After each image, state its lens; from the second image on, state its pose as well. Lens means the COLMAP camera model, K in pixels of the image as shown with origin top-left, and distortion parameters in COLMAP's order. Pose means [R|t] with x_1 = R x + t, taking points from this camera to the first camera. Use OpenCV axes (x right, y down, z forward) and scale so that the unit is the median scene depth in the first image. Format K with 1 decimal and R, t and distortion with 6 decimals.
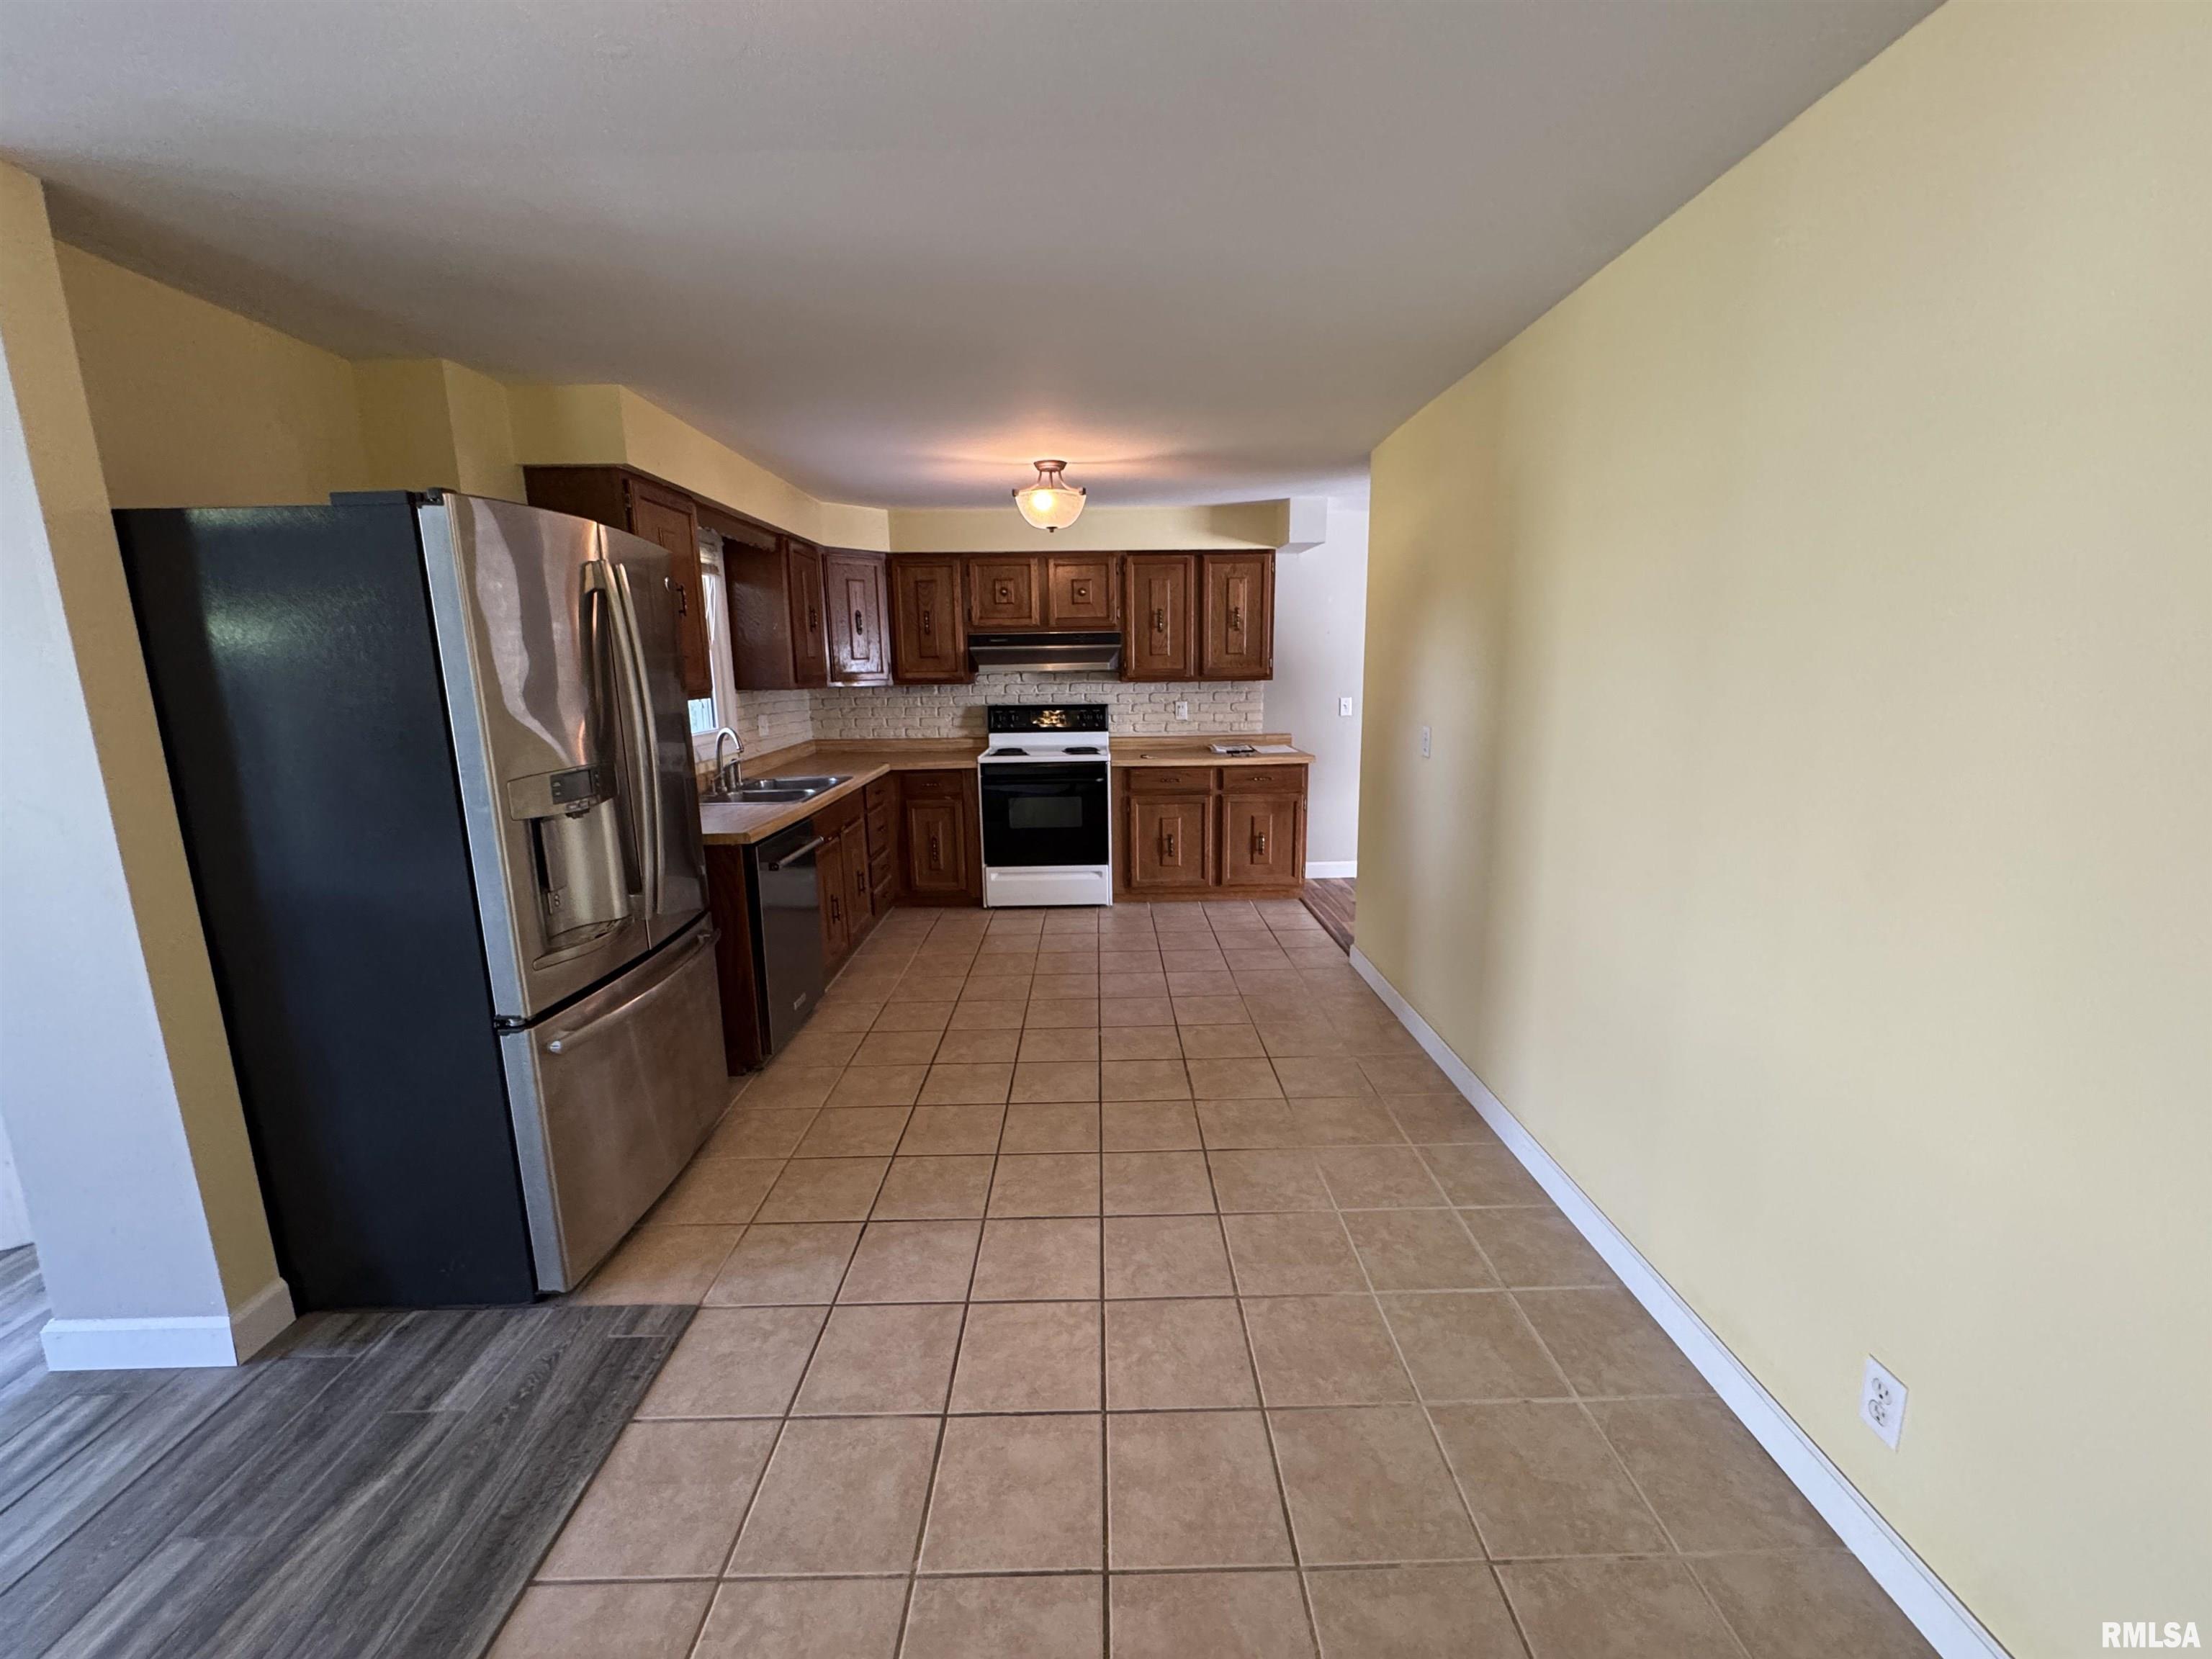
lens RADIAL K [[881.4, 0, 1104.0], [0, 881.4, 825.1], [0, 0, 1]] dist [0.000573, -0.000112]
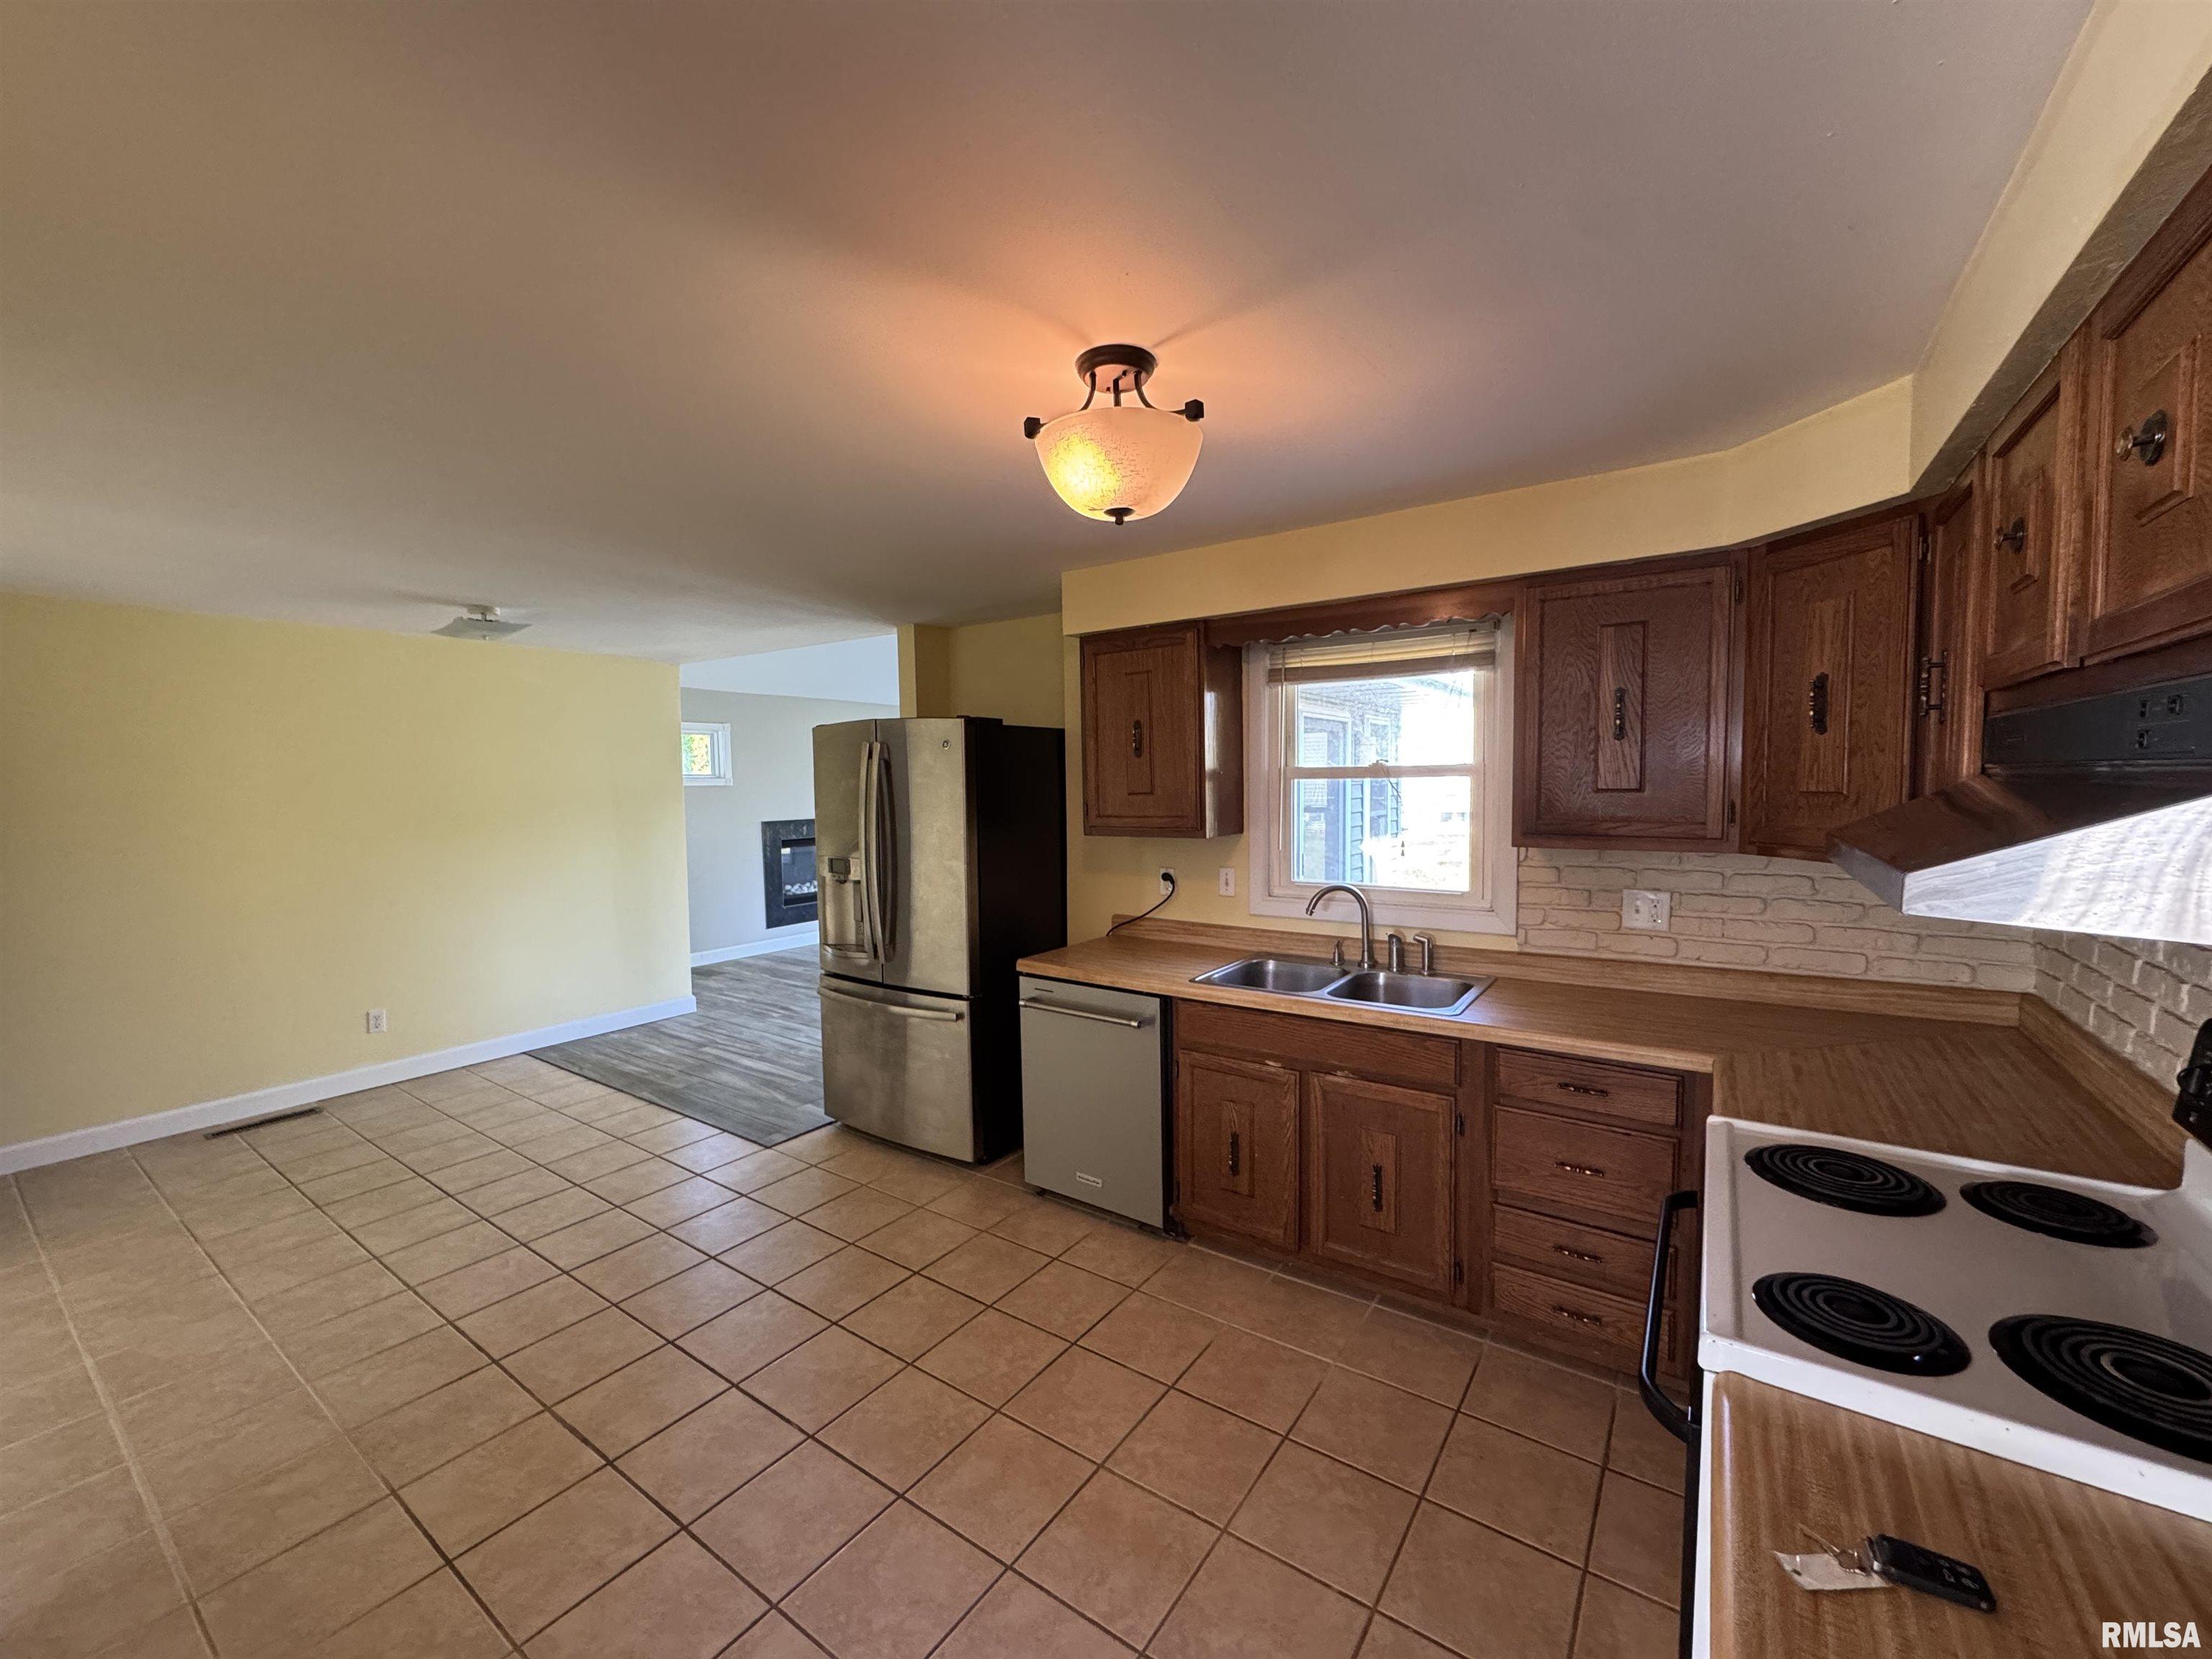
lens RADIAL K [[881.4, 0, 1101.4], [0, 881.4, 833.0], [0, 0, 1]] dist [0.000573, -0.000112]
pose [[-0.583045, 0.078816, -0.808607, 0.357042], [-0.122806, 0.975298, 0.183612, -0.323918], [0.803104, 0.206356, -0.558964, 1.538618]]
